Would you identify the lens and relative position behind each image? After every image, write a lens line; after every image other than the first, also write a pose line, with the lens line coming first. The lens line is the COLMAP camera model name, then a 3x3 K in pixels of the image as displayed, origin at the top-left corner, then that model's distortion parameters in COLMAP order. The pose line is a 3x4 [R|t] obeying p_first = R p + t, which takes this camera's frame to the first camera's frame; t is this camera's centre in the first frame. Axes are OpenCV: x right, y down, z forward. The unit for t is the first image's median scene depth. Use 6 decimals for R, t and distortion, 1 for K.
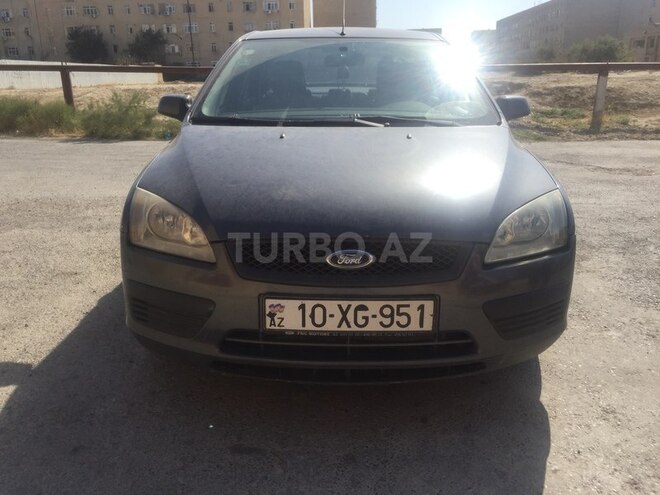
lens RADIAL K [[561.9, 0, 330.0], [0, 561.9, 247.5], [0, 0, 1]] dist [0.071308, -0.087947]
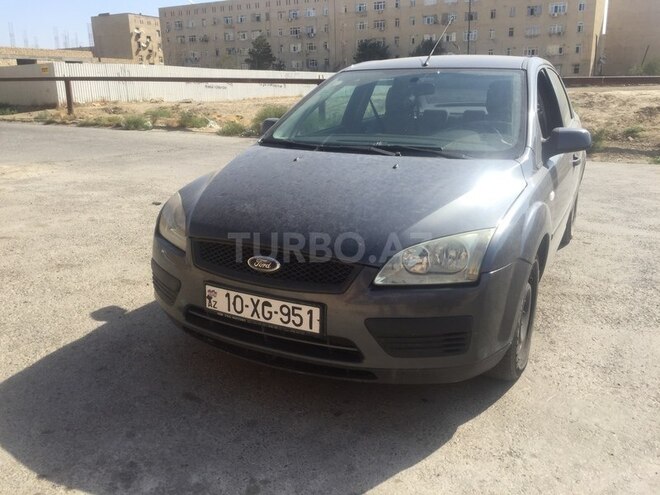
lens RADIAL K [[561.9, 0, 330.0], [0, 561.9, 247.5], [0, 0, 1]] dist [0.071308, -0.087947]
pose [[0.891206, 0.126922, -0.435479, 0.697721], [-0.130965, 0.991168, 0.020860, -0.059460], [0.434281, 0.038442, 0.899957, -0.059945]]
